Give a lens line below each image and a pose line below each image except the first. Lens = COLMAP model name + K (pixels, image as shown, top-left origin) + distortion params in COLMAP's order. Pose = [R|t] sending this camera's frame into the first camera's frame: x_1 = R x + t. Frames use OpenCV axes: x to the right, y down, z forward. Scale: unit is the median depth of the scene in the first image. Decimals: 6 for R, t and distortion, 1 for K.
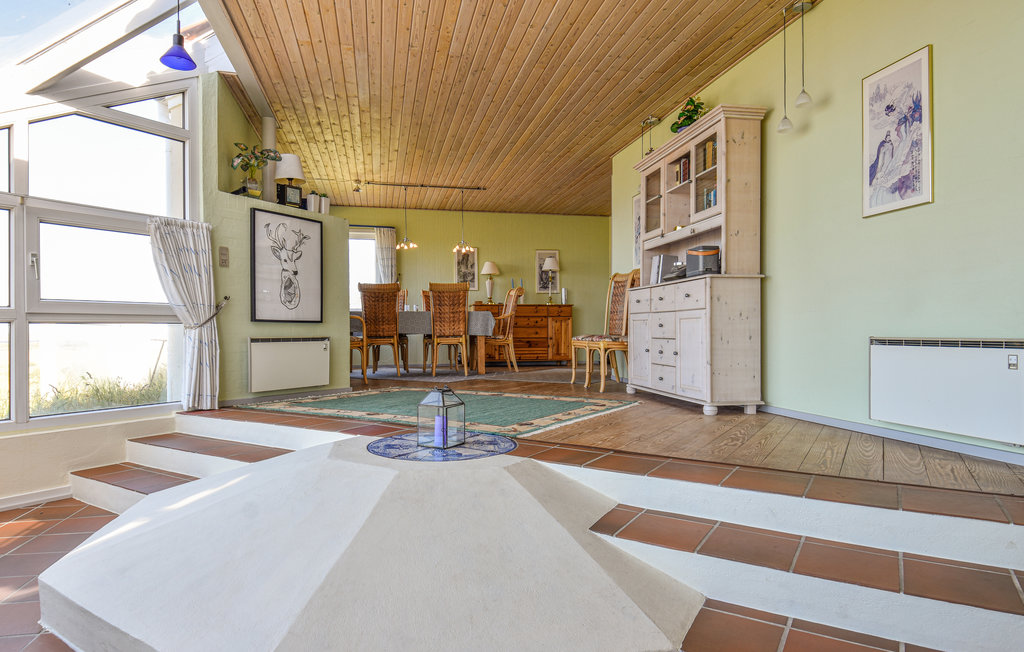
lens RADIAL K [[564.3, 0, 510.3], [0, 564.3, 328.3], [0, 0, 1]] dist [-0.004002, -0.000976]
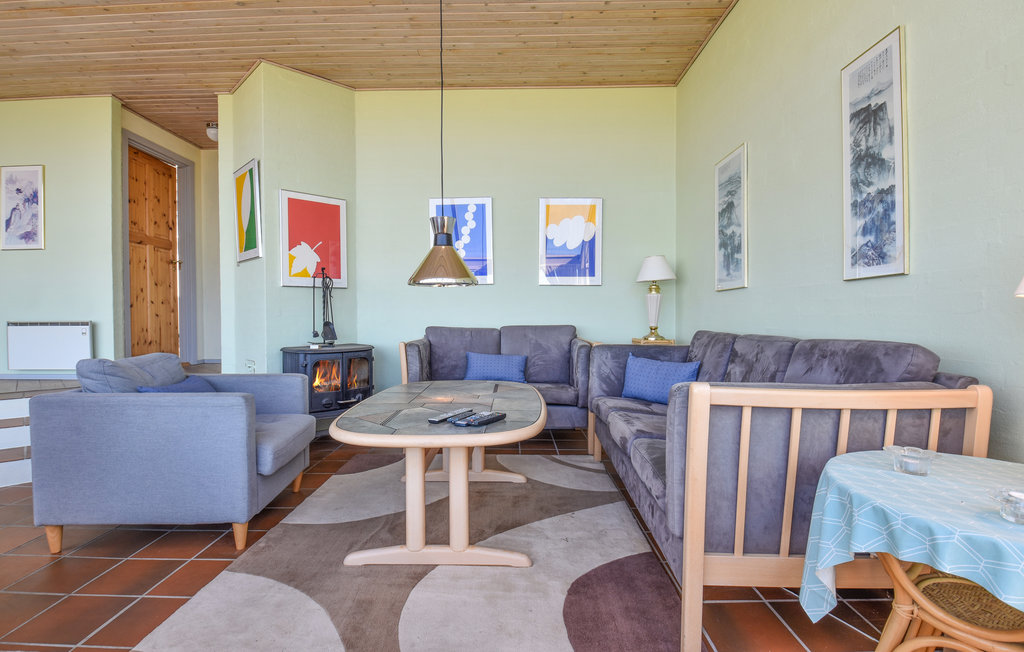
lens RADIAL K [[479.0, 0, 508.4], [0, 479.0, 317.5], [0, 0, 1]] dist [-0.003533, -0.001647]
pose [[0.247214, -0.004607, 0.968950, -0.392861], [-0.002273, 0.999983, 0.005335, -0.007413], [-0.968958, -0.003522, 0.247200, -0.858368]]
